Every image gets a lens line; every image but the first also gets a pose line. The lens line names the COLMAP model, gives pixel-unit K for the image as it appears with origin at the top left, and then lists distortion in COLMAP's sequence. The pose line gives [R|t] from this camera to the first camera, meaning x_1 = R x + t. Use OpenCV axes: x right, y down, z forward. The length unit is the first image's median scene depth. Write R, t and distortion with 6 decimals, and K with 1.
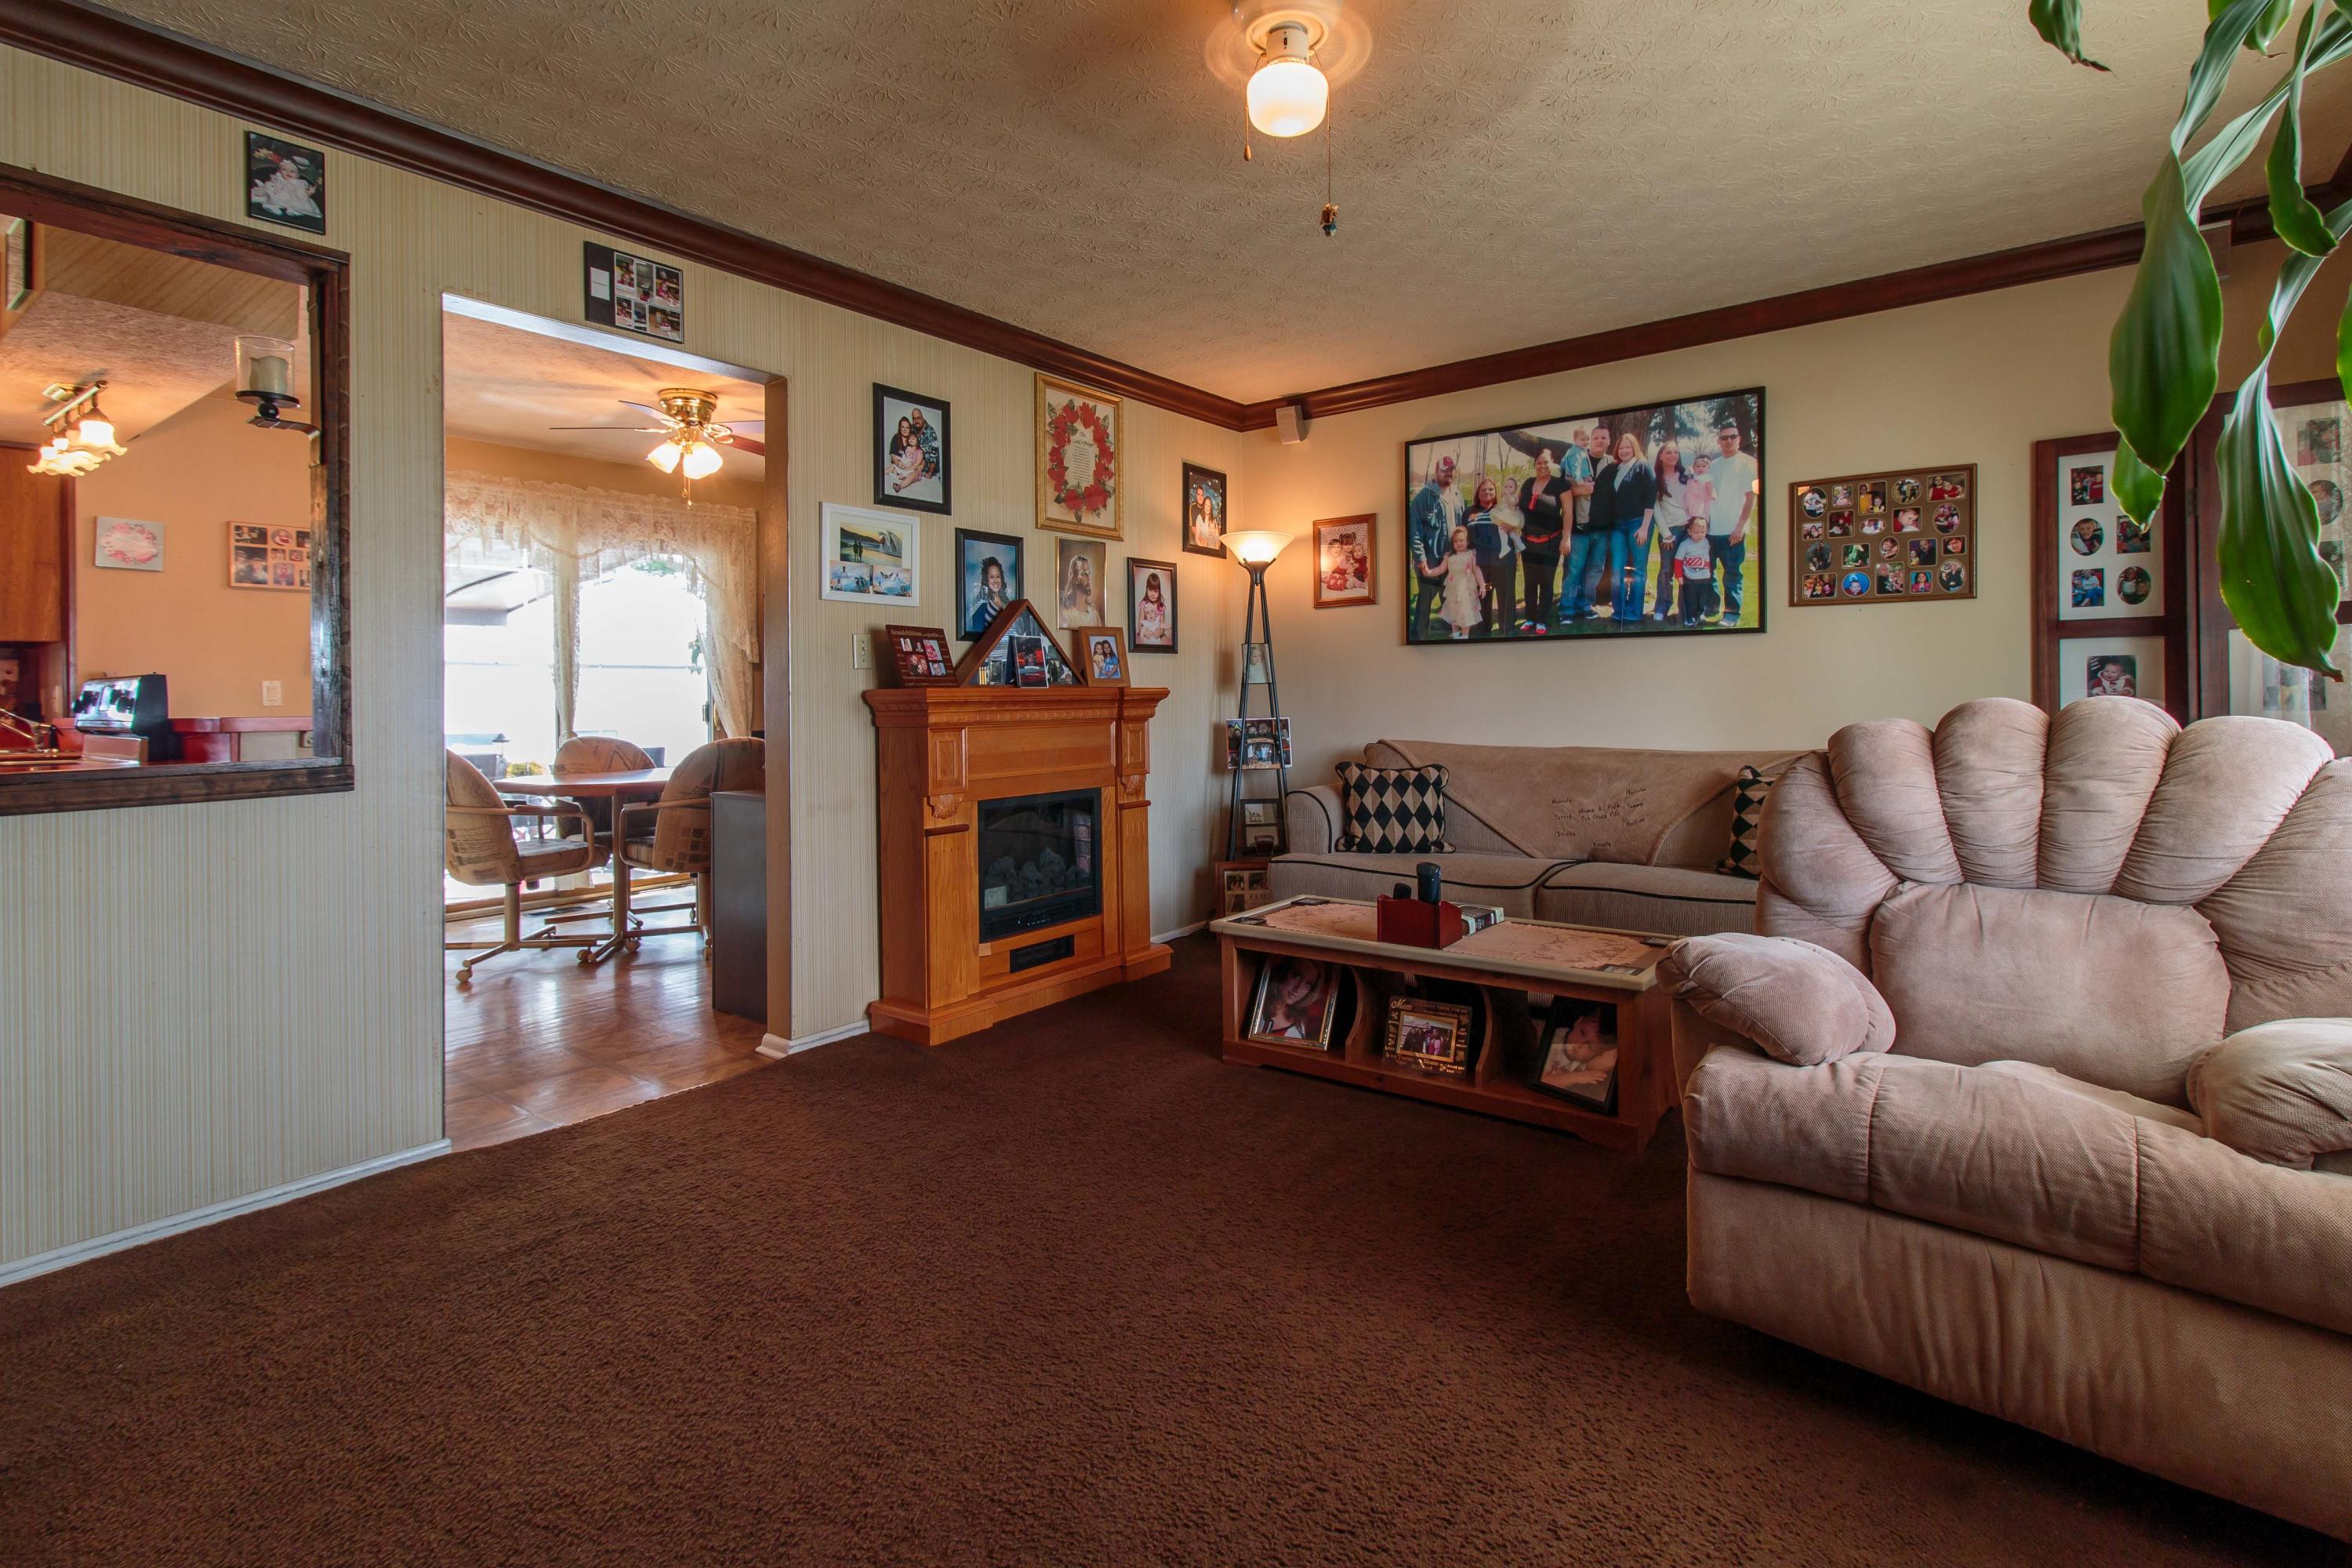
lens RADIAL K [[1122.4, 0, 1209.8], [0, 1122.4, 693.0], [0, 0, 1]] dist [0.000674, -0.000159]
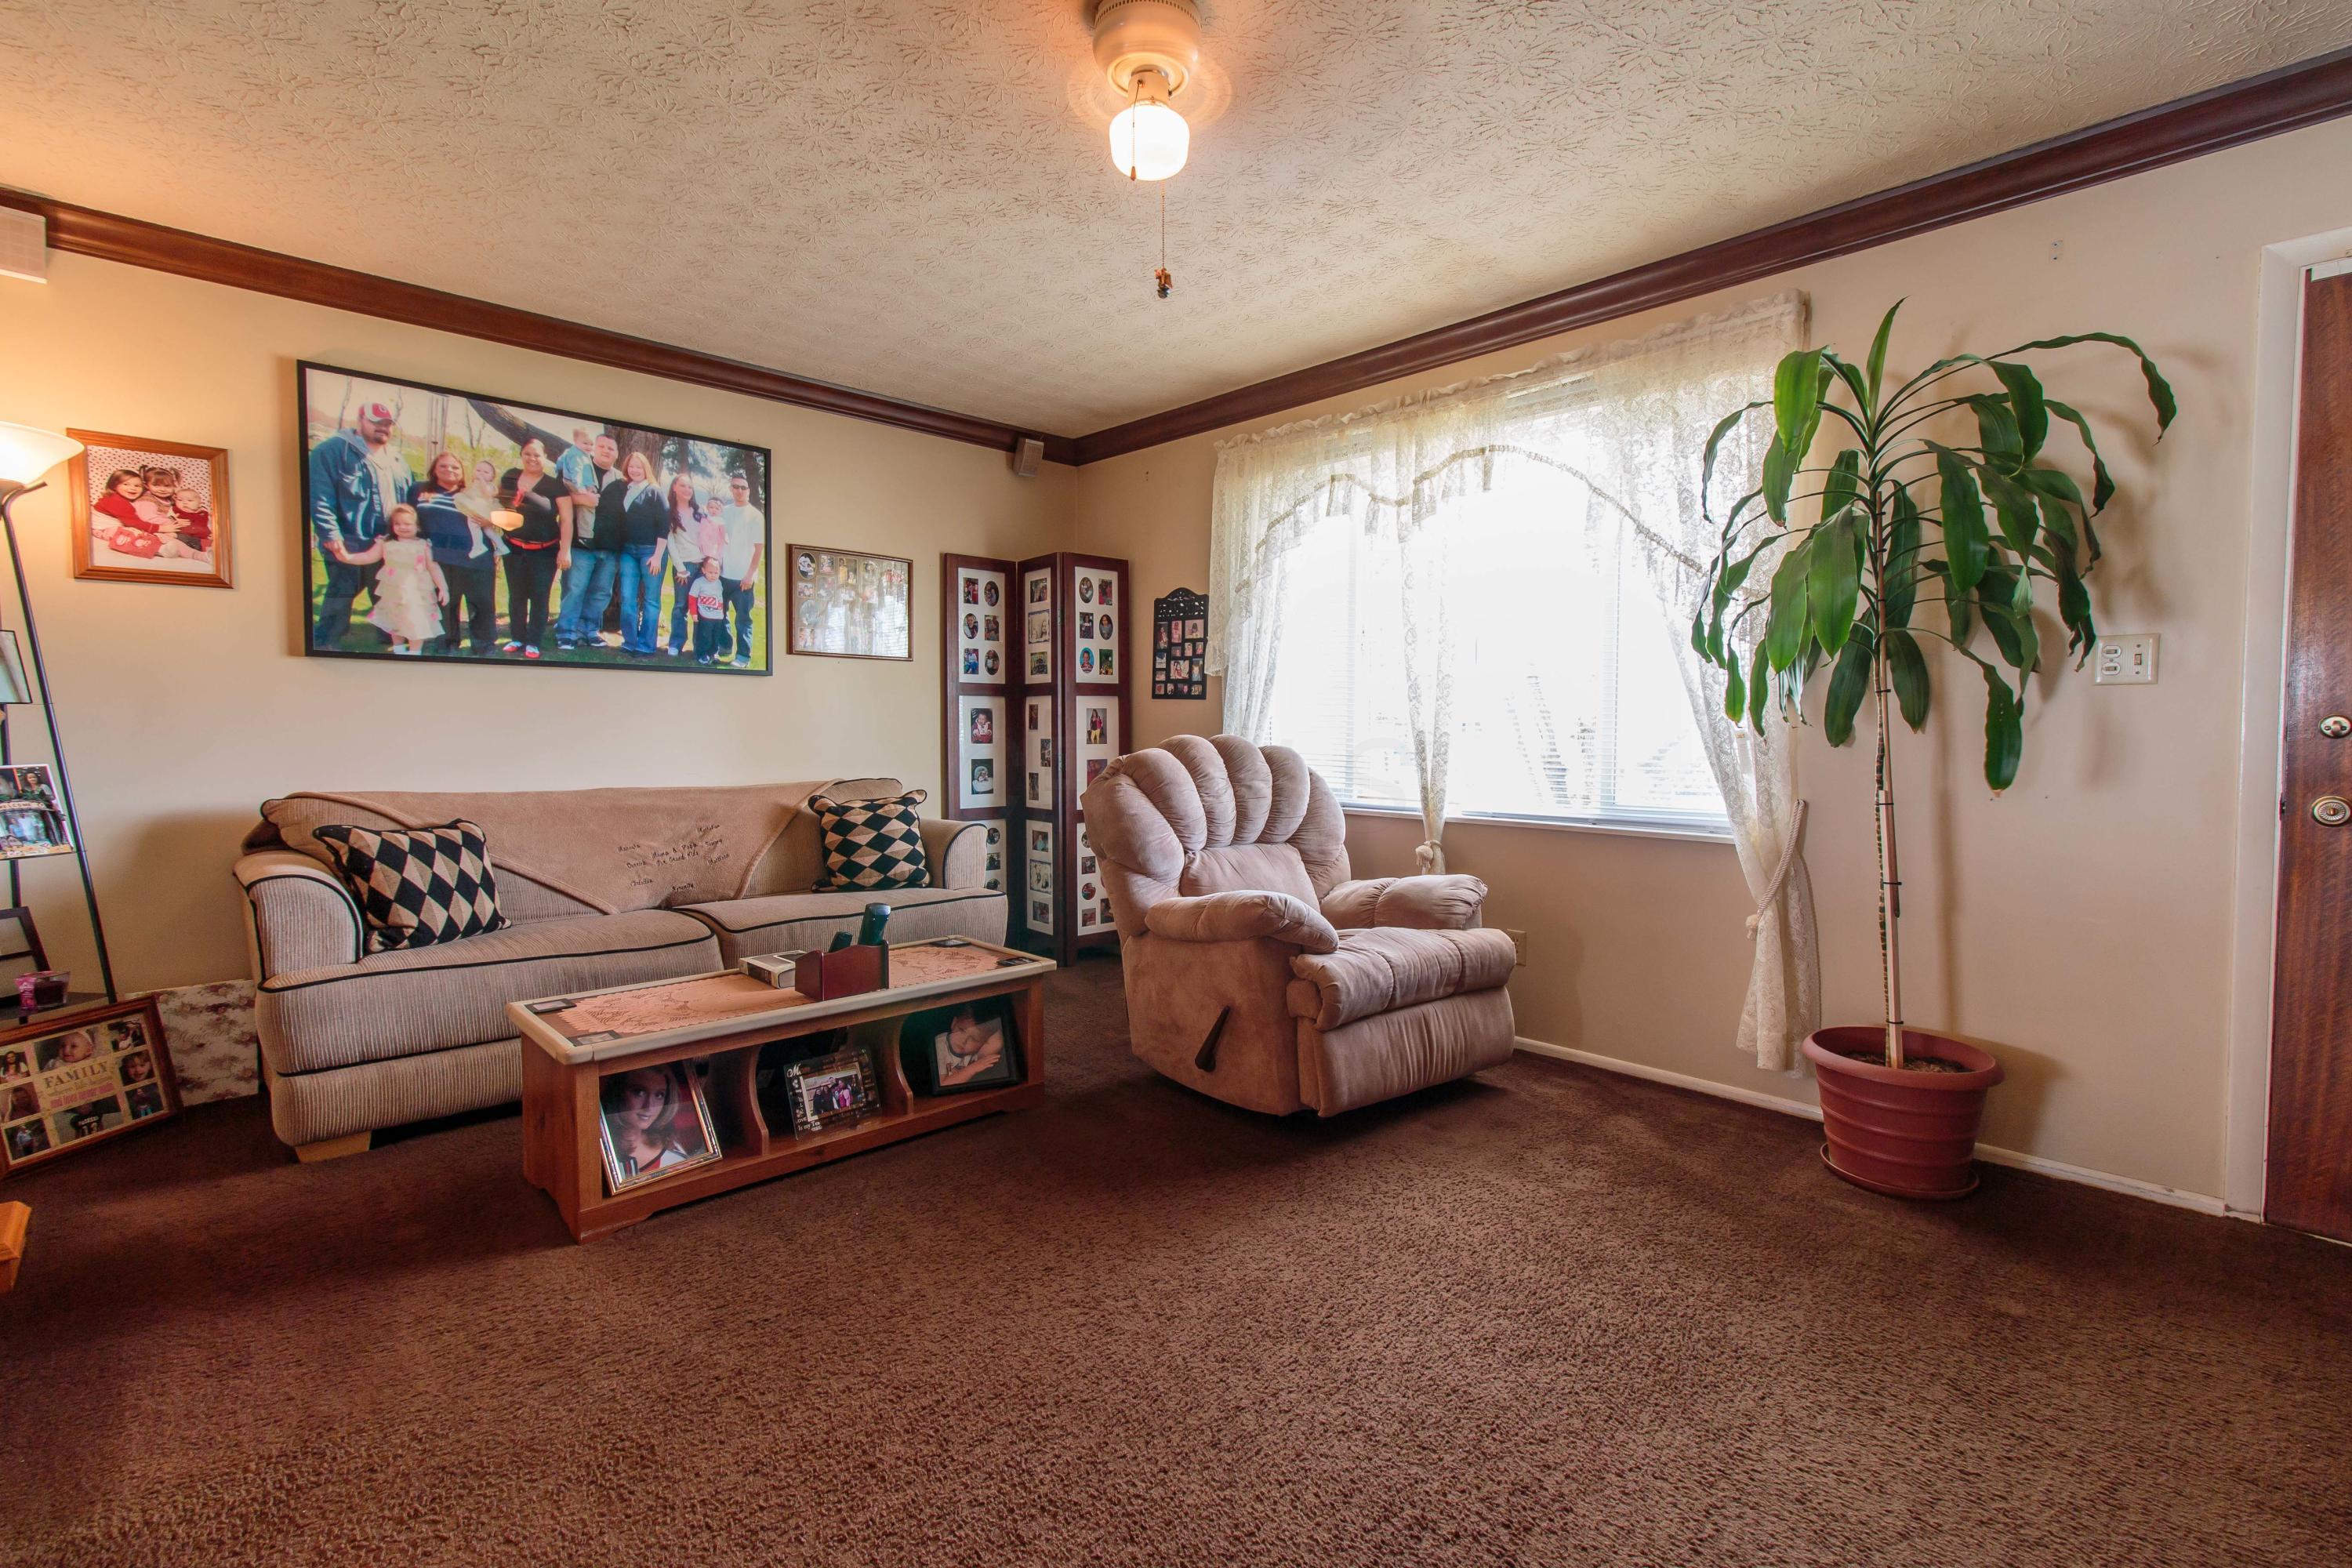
lens RADIAL K [[1056.7, 0, 1217.7], [0, 1056.7, 780.5], [0, 0, 1]] dist [-0.000343, 0.000012]
pose [[0.158777, -0.035019, 0.986693, -0.438363], [-0.007001, 0.999306, 0.036593, 0.007433], [-0.987290, -0.012718, 0.158422, 0.383680]]
